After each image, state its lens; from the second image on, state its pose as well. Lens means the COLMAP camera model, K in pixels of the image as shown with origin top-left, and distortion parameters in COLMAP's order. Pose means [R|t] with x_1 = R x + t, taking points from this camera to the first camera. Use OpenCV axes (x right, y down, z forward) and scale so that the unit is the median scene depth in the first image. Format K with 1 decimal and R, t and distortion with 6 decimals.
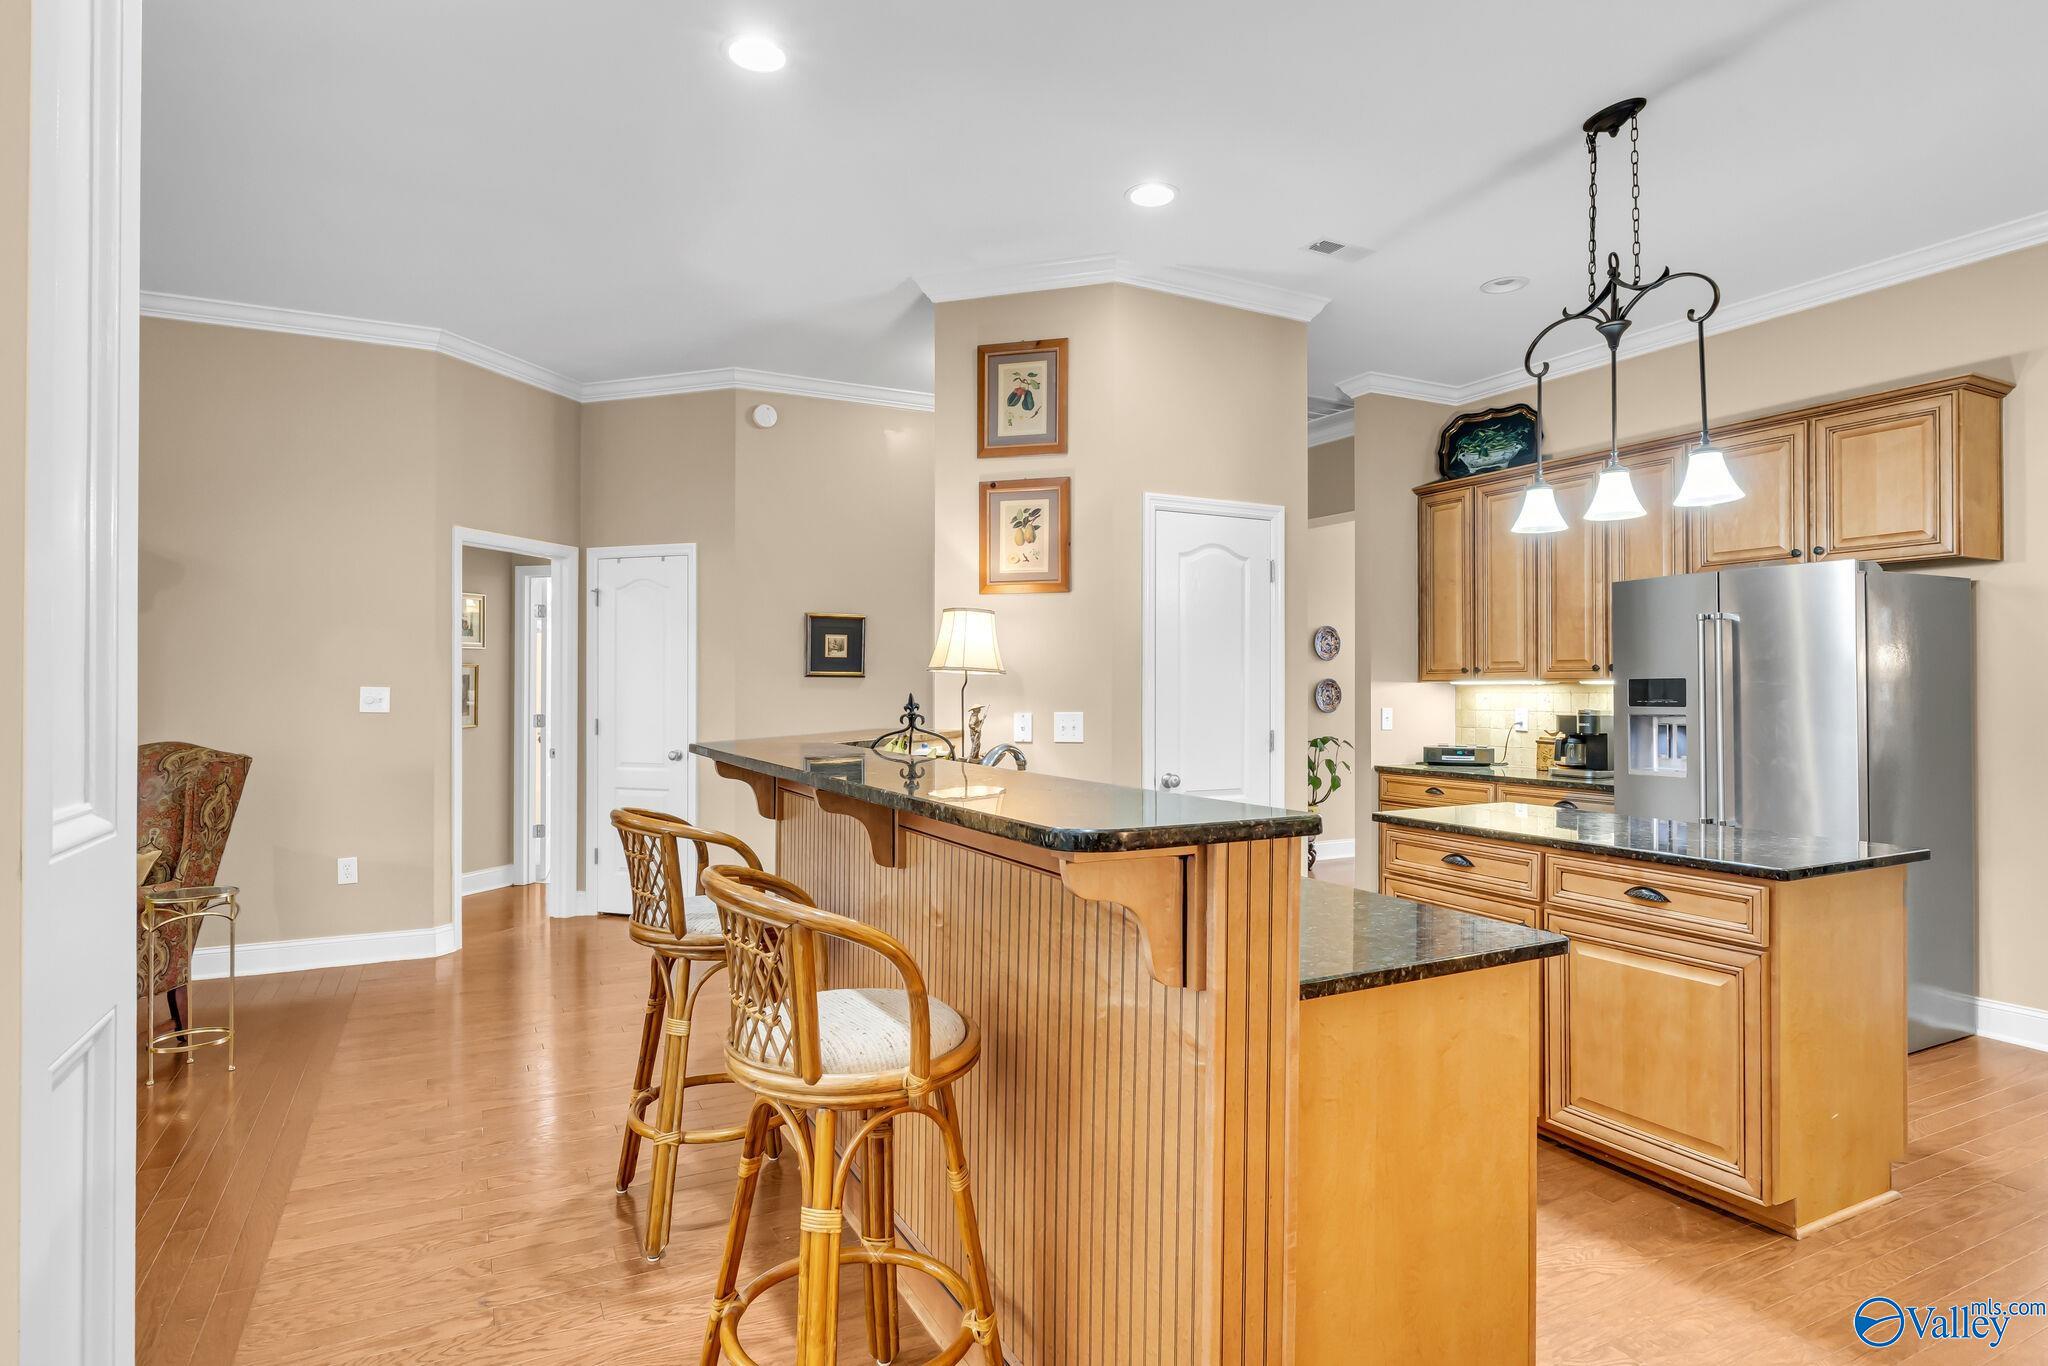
lens RADIAL K [[1091.7, 0, 1022.7], [0, 1091.7, 681.7], [0, 0, 1]] dist [-0.002177, -0.000279]
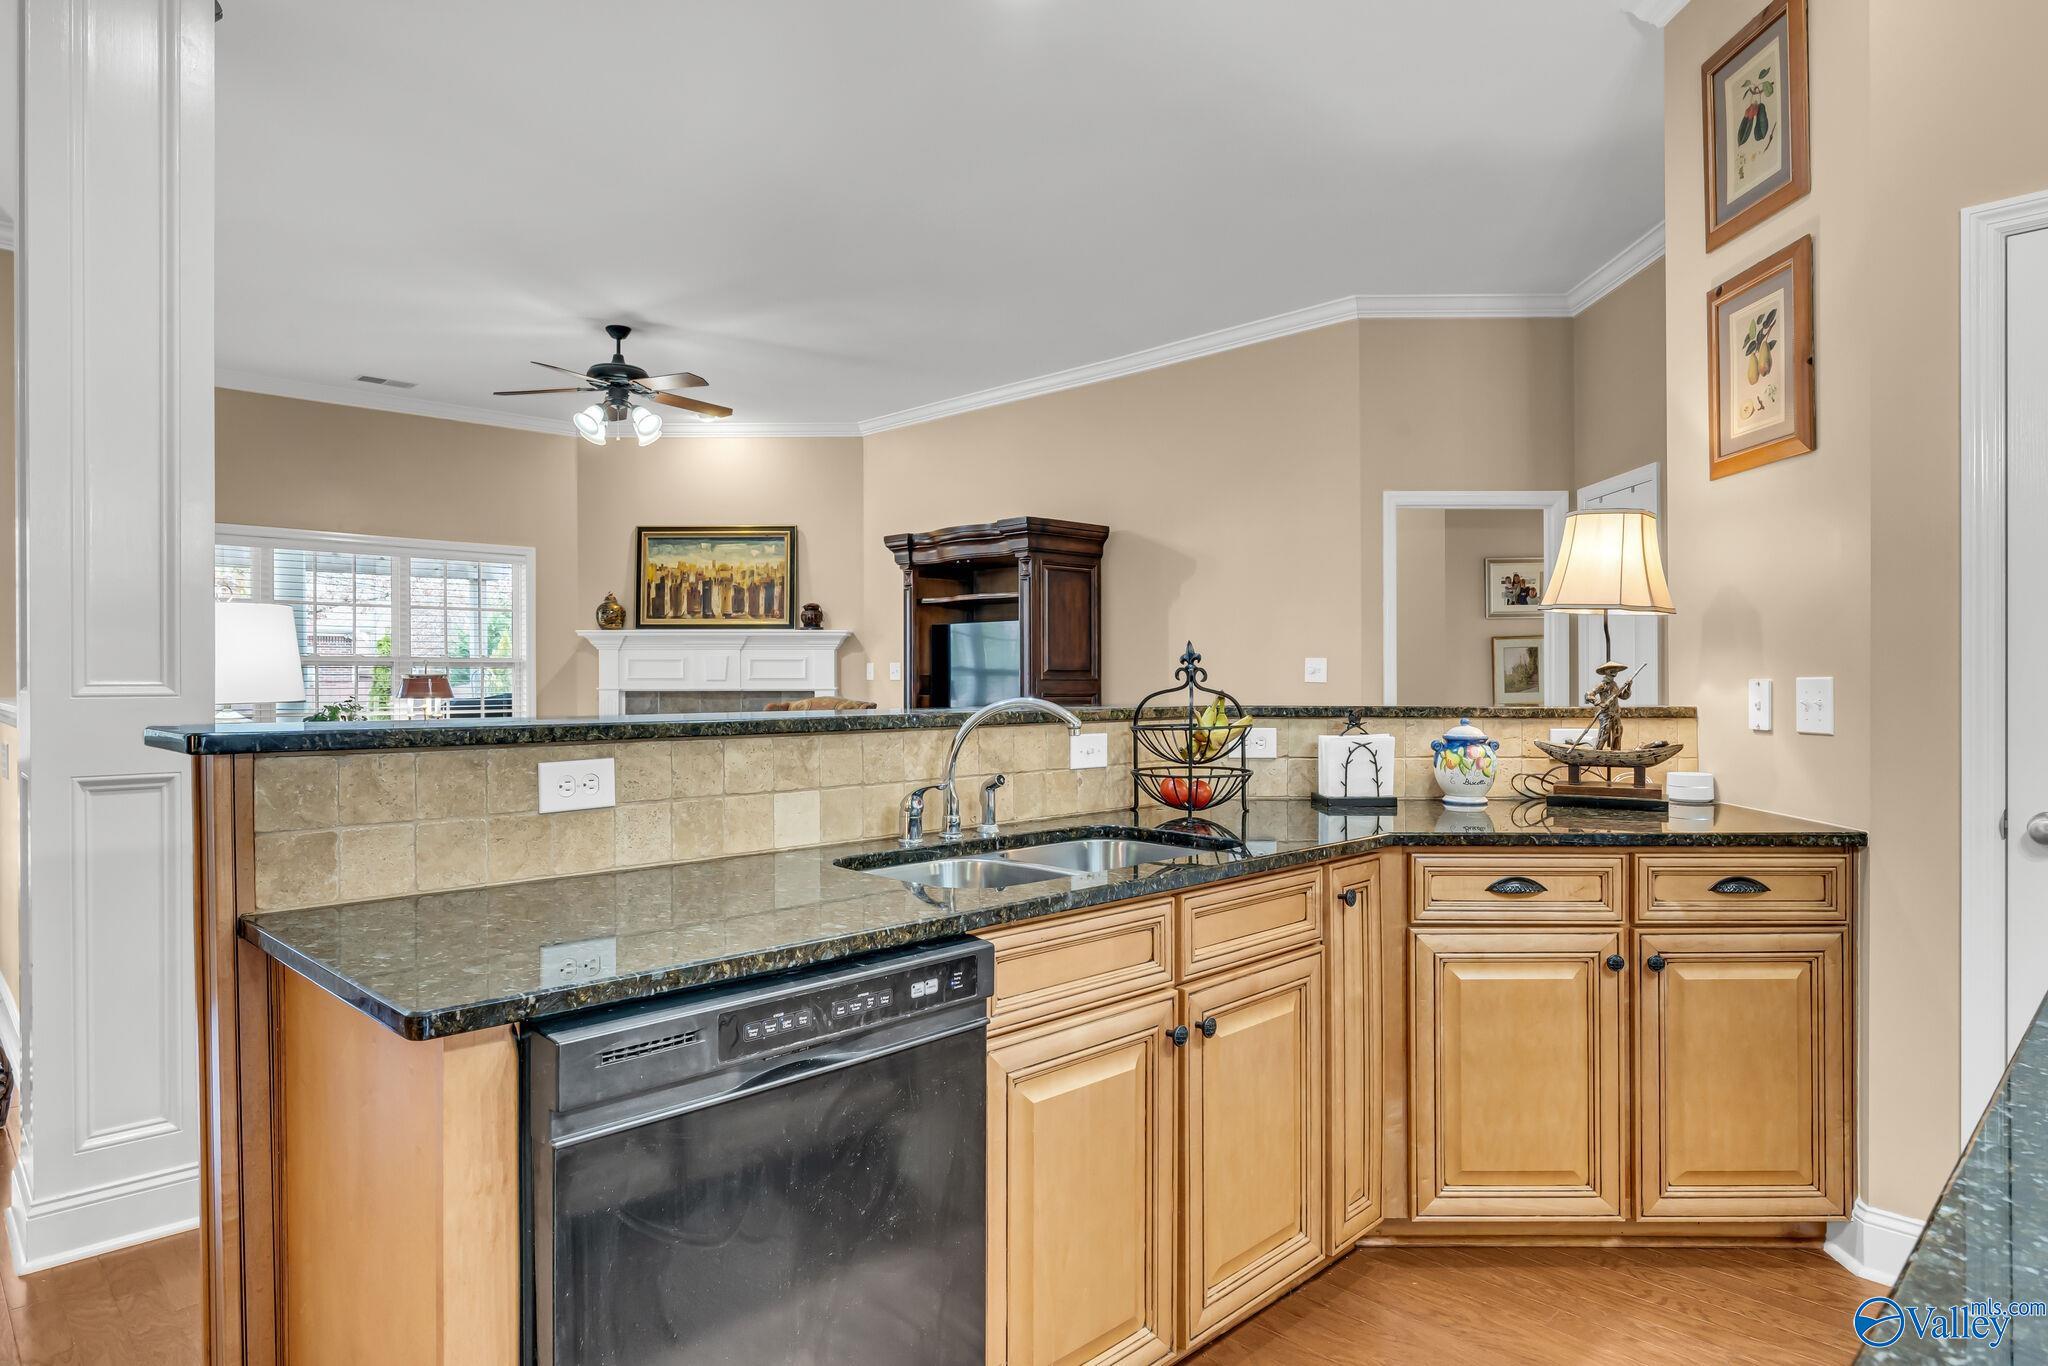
lens RADIAL K [[1184.9, 0, 1015.4], [0, 1184.9, 680.3], [0, 0, 1]] dist [-0.002895, -0.001740]
pose [[0.294679, 0.000460, -0.955596, 0.472241], [0.005087, 0.999985, 0.002050, 0.025956], [0.955583, -0.005465, 0.294672, 0.453297]]
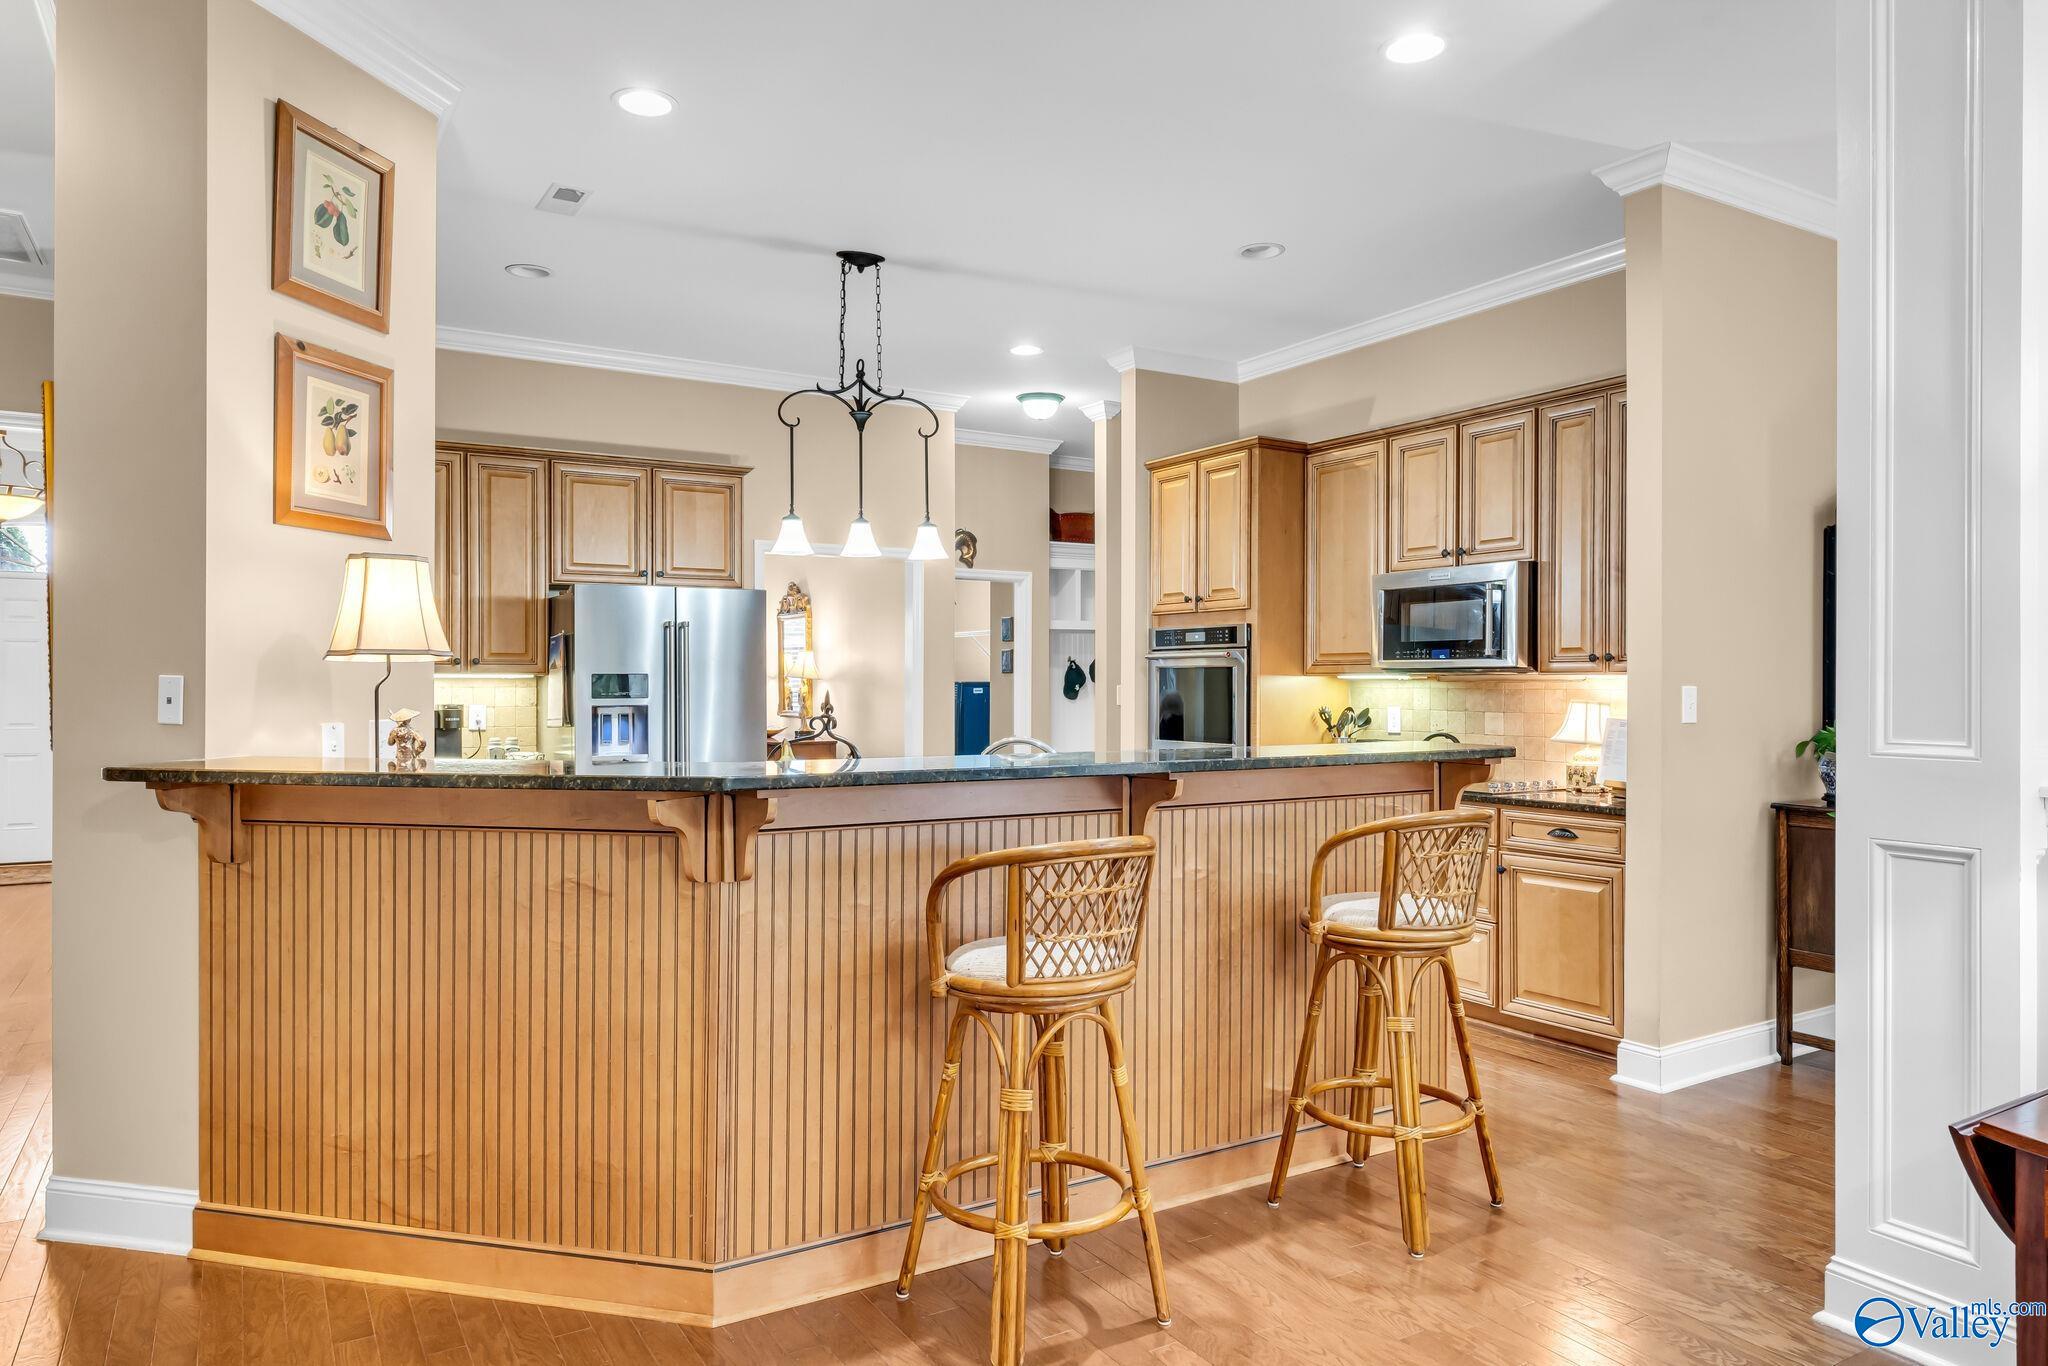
lens RADIAL K [[1307.4, 0, 1024.0], [0, 1307.4, 683.0], [0, 0, 1]] dist [0.000644, -0.000232]
pose [[-0.074991, -0.000692, 0.997184, -0.779532], [-0.006174, 0.999981, 0.000230, 0.002813], [-0.997165, -0.006139, -0.074994, 0.660875]]
